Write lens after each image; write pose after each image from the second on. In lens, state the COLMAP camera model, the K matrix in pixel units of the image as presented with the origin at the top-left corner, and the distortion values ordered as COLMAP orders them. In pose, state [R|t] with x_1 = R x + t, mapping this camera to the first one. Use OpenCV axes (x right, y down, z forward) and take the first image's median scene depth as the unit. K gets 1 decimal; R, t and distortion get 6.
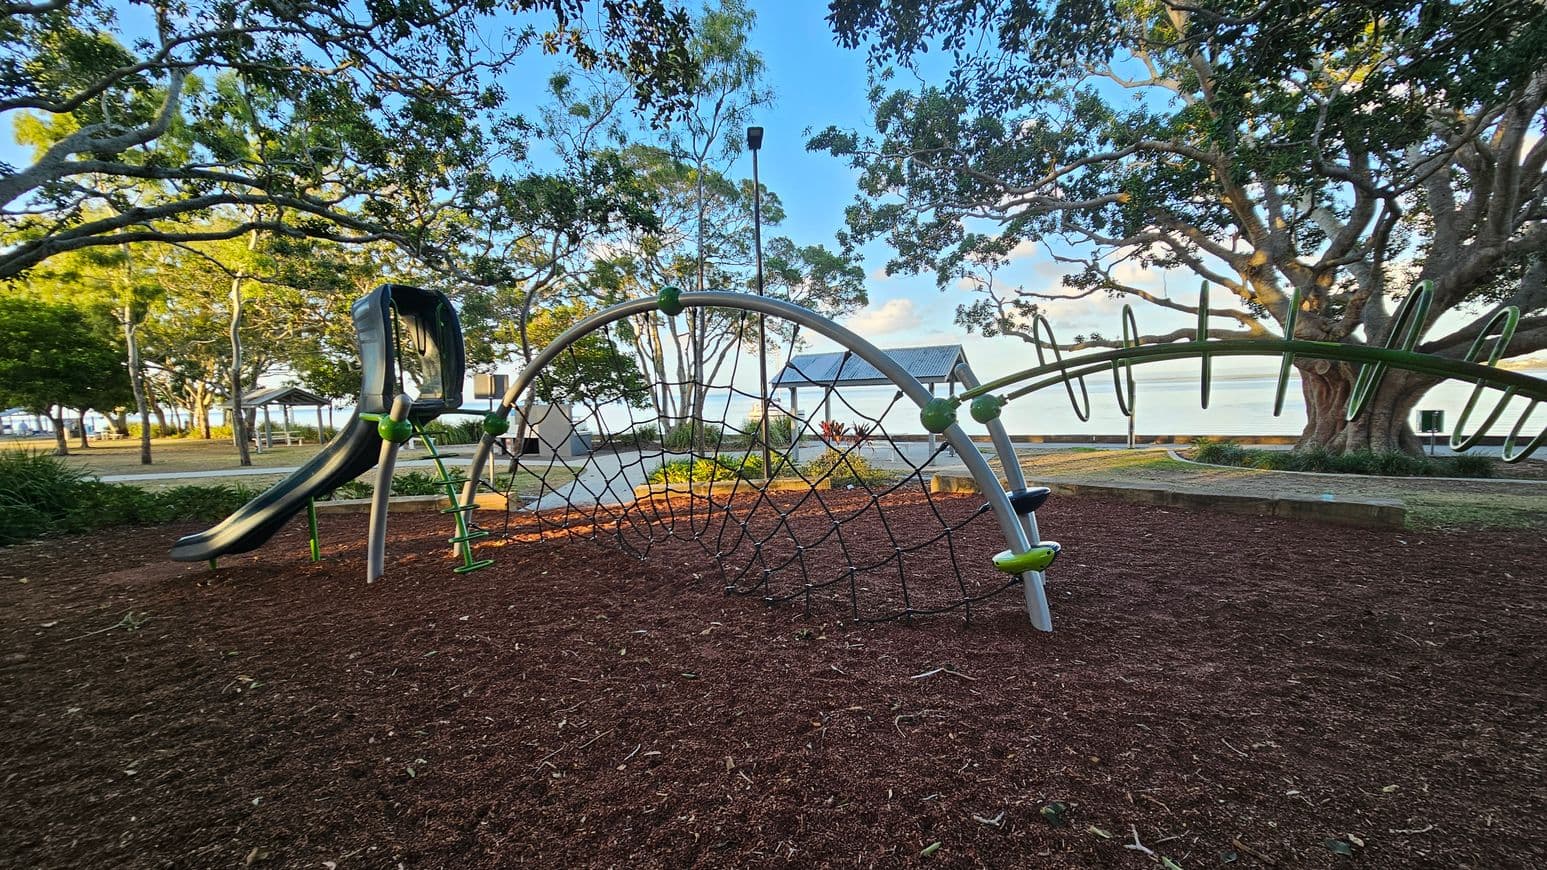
lens RADIAL K [[632.3, 0, 777.0], [0, 632.3, 452.8], [0, 0, 1]] dist [0.000079, -0.000051]
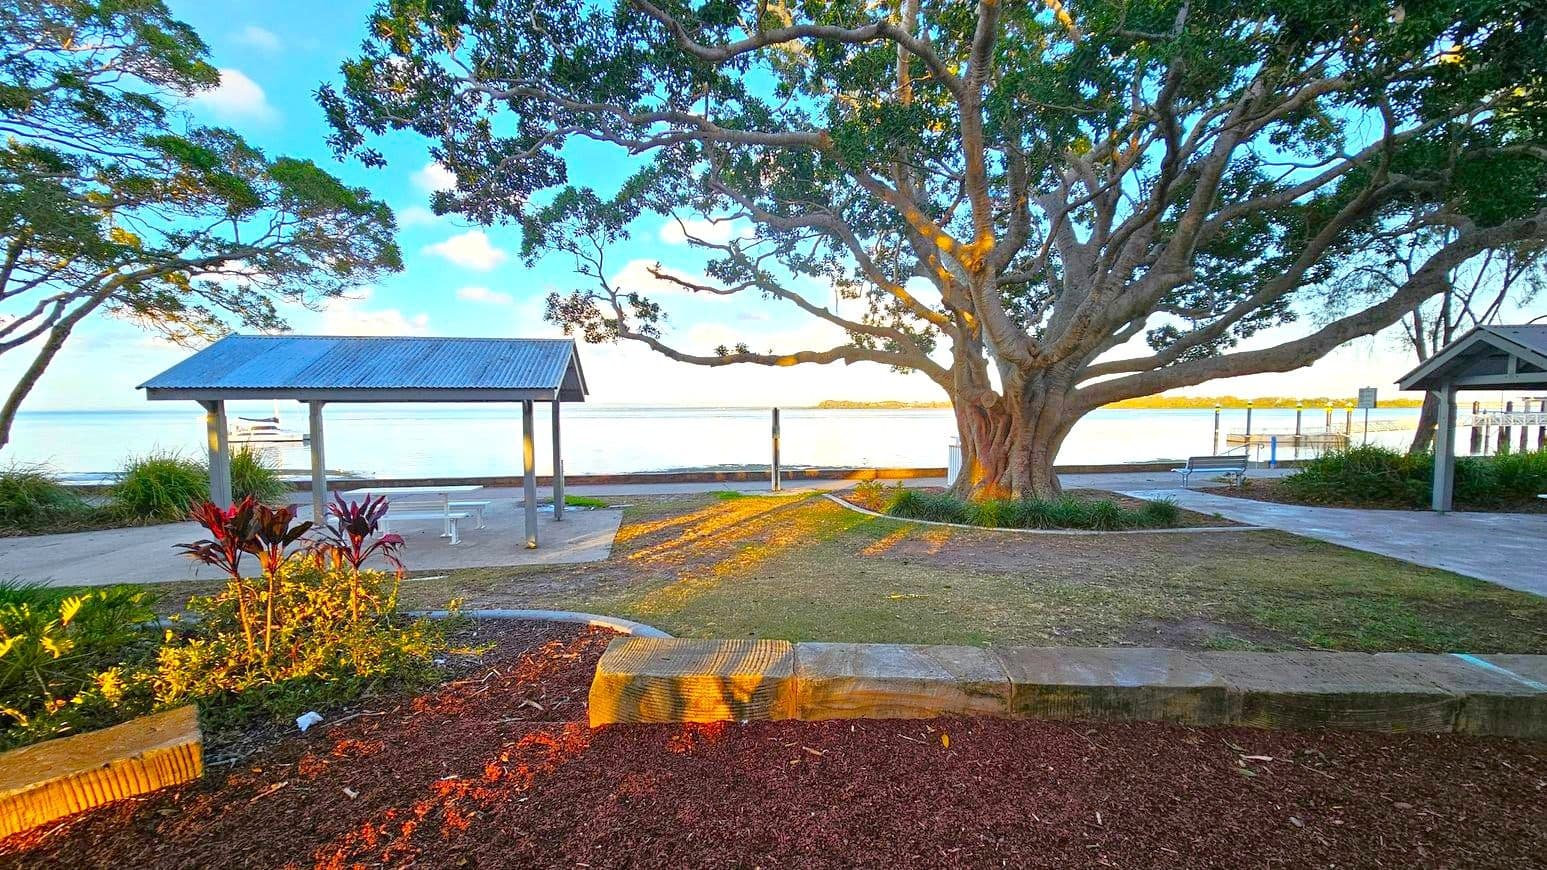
lens RADIAL K [[632.3, 0, 777.0], [0, 632.3, 452.8], [0, 0, 1]] dist [0.000079, -0.000051]
pose [[0.791192, -0.012184, 0.611447, 0.063977], [0.035139, 0.999055, -0.025562, -0.035366], [-0.610558, 0.041710, 0.790872, 0.353779]]
